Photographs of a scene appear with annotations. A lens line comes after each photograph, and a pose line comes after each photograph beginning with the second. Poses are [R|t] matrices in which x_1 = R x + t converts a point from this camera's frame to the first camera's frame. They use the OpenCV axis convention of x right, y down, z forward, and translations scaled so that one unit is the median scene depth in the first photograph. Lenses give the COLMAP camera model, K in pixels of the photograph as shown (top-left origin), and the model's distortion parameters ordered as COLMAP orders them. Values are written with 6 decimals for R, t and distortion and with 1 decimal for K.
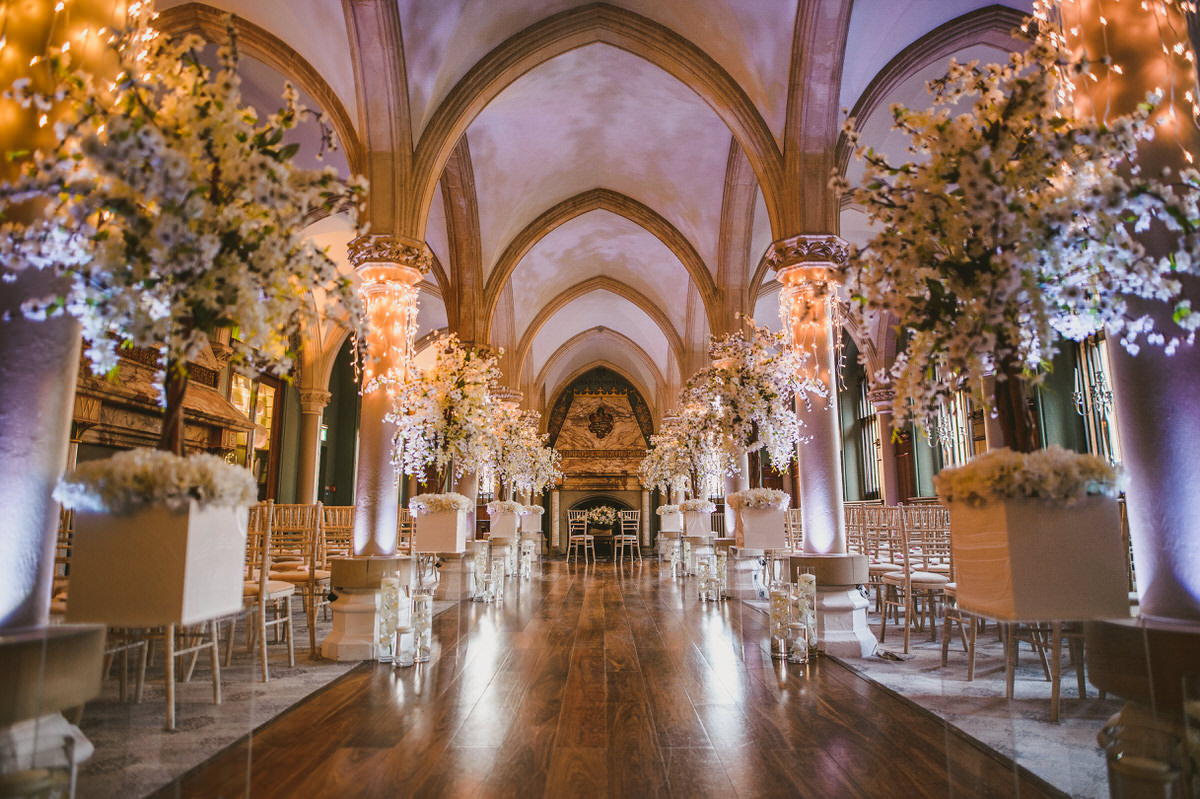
lens RADIAL K [[706.2, 0, 600.0], [0, 706.2, 399.5], [0, 0, 1]] dist [-0.002985, -0.000304]
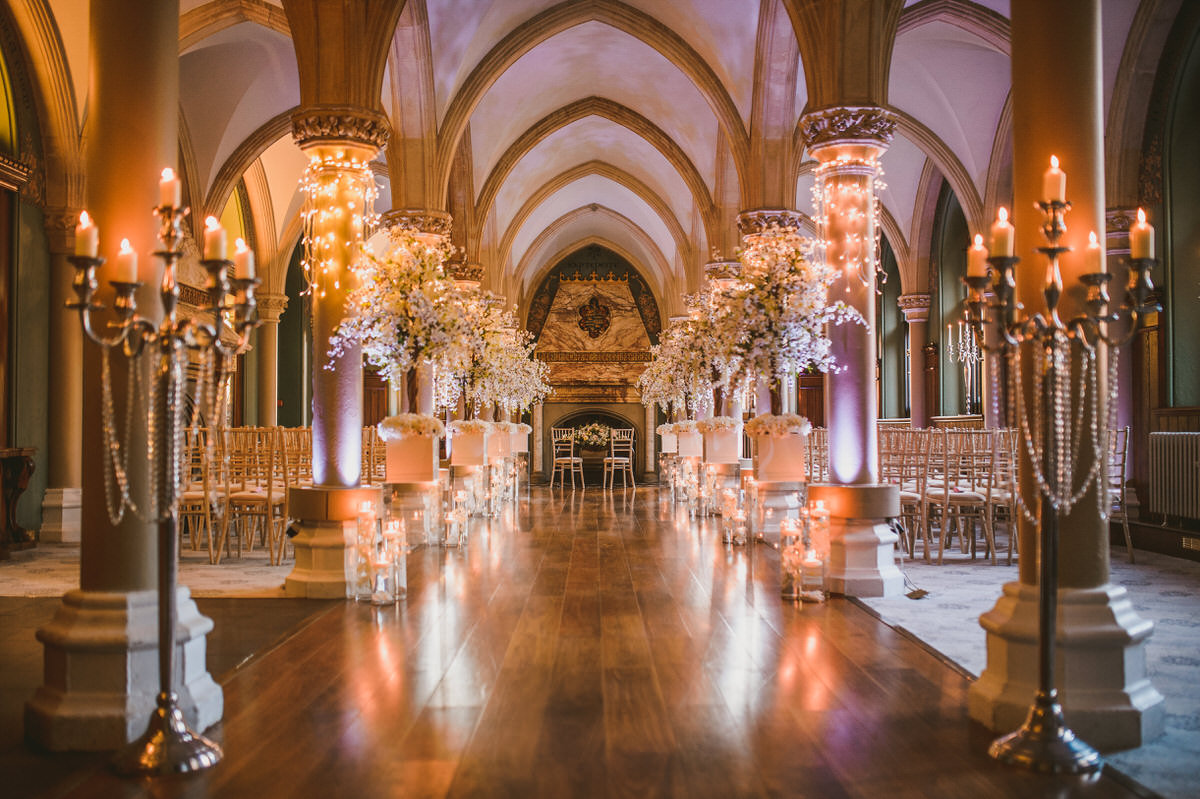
lens RADIAL K [[1212.2, 0, 600.0], [0, 1212.2, 399.5], [0, 0, 1]] dist [0.002489, 0.000484]
pose [[0.999975, 0.001627, 0.006892, -0.002027], [-0.002554, 0.990590, 0.136840, -0.081959], [-0.006605, -0.136854, 0.990569, -0.466939]]
